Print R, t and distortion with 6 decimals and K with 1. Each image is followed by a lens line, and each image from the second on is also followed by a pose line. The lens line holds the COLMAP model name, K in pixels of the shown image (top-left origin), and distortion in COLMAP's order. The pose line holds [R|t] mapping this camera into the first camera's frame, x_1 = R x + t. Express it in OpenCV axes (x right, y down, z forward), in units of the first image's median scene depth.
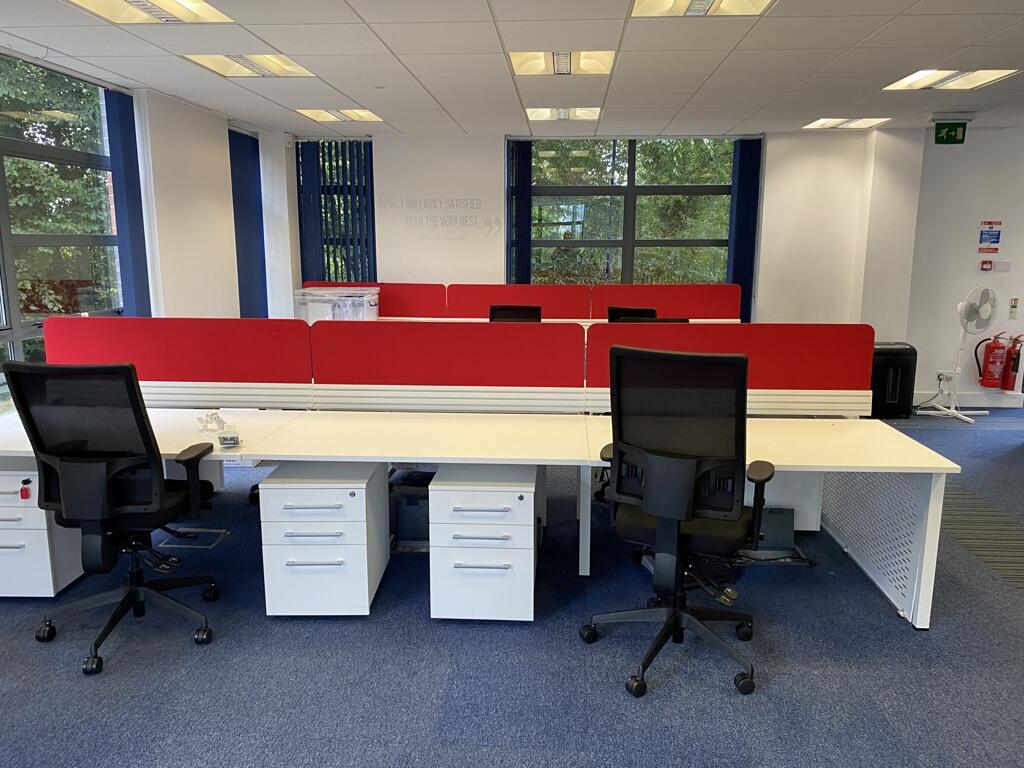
lens RADIAL K [[763.4, 0, 521.5], [0, 763.4, 392.2], [0, 0, 1]] dist [0.065519, -0.085053]
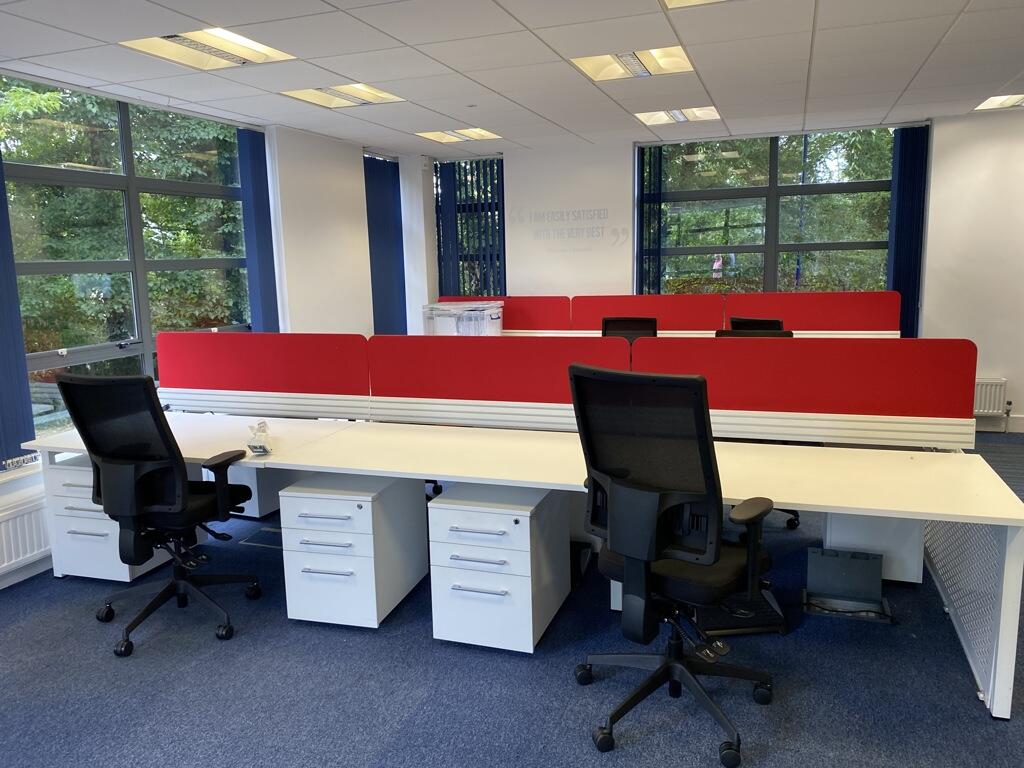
lens RADIAL K [[768.2, 0, 512.0], [0, 768.2, 384.0], [0, 0, 1]] dist [0.052932, -0.060220]
pose [[0.959465, 0.016779, -0.281327, 0.180536], [-0.023834, 0.999481, -0.021675, -0.008547], [0.280817, 0.027502, 0.959367, 0.050748]]
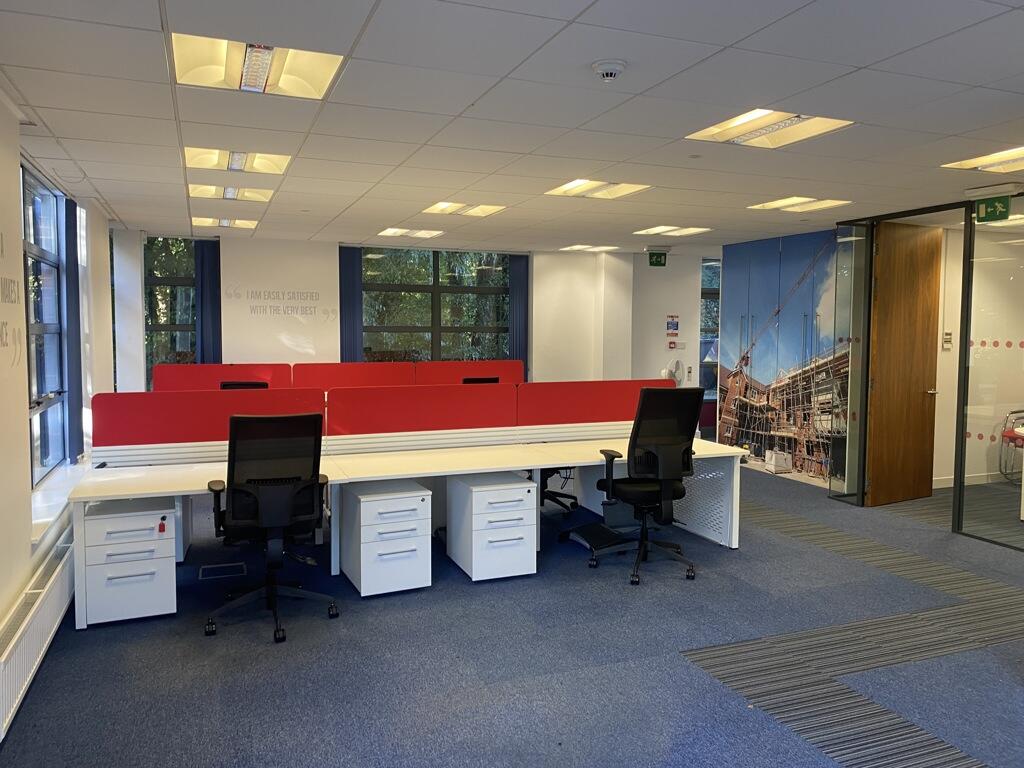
lens RADIAL K [[768.2, 0, 512.0], [0, 768.2, 384.0], [0, 0, 1]] dist [0.052932, -0.060220]
pose [[0.906410, -0.030848, 0.421271, -0.476191], [0.080362, 0.991707, -0.100290, 0.052055], [-0.414684, 0.124759, 0.901373, -0.297902]]
